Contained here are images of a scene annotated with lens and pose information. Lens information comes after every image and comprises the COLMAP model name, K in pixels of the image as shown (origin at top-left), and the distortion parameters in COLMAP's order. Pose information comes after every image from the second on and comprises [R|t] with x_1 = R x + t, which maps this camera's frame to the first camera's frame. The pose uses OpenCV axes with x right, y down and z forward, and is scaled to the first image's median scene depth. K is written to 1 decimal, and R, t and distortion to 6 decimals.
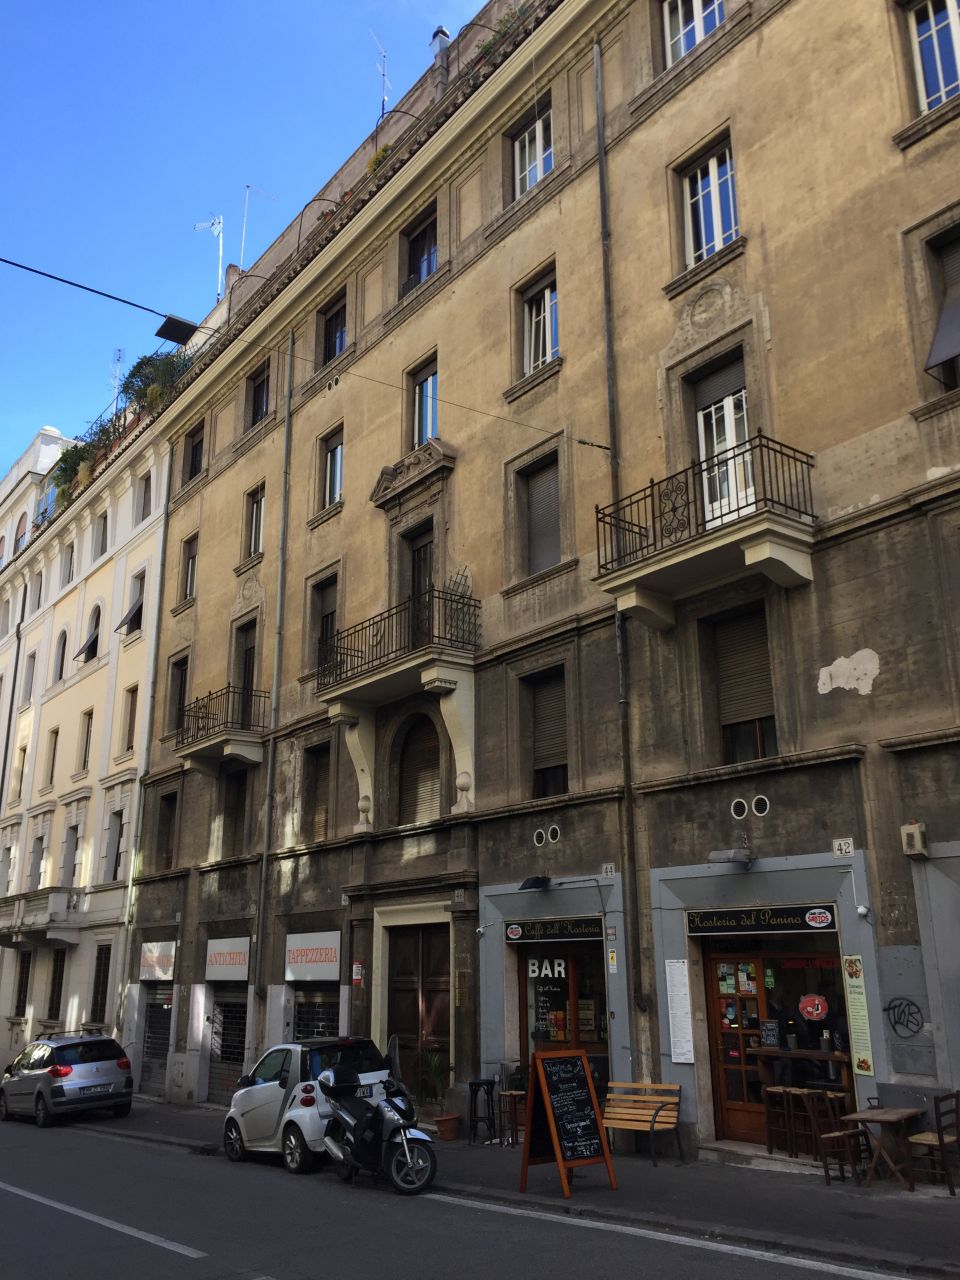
lens RADIAL K [[1127.4, 0, 460.5], [0, 1127.4, 615.8], [0, 0, 1]] dist [0.082545, -0.084678]
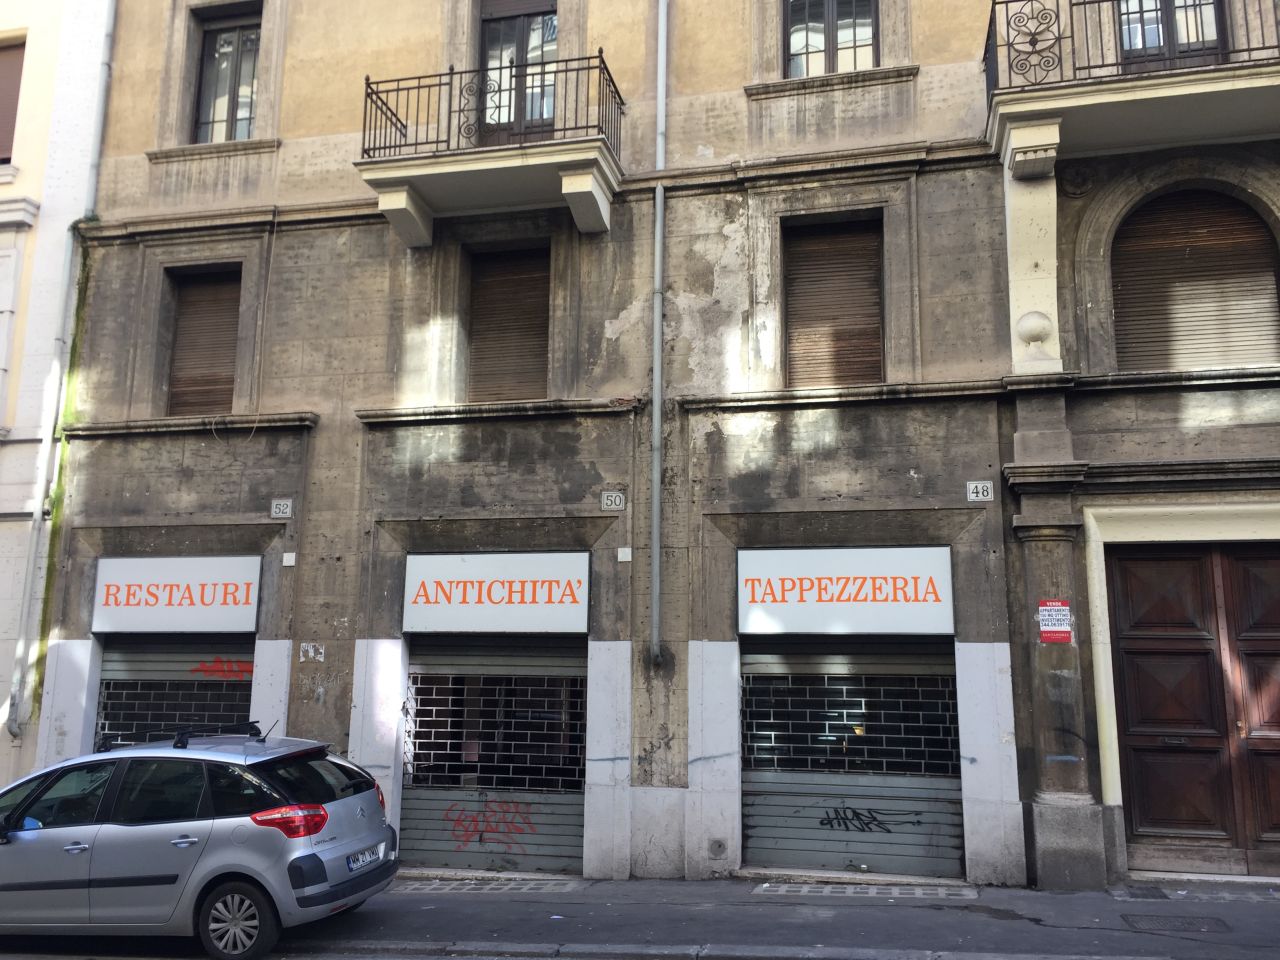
lens RADIAL K [[1058.4, 0, 711.4], [0, 1058.4, 438.7], [0, 0, 1]] dist [0.017948, -0.037271]
pose [[0.740625, 0.122736, 0.660614, -0.462261], [-0.203265, 0.978034, 0.046173, 0.197078], [-0.640436, -0.168476, 0.749304, 0.609295]]
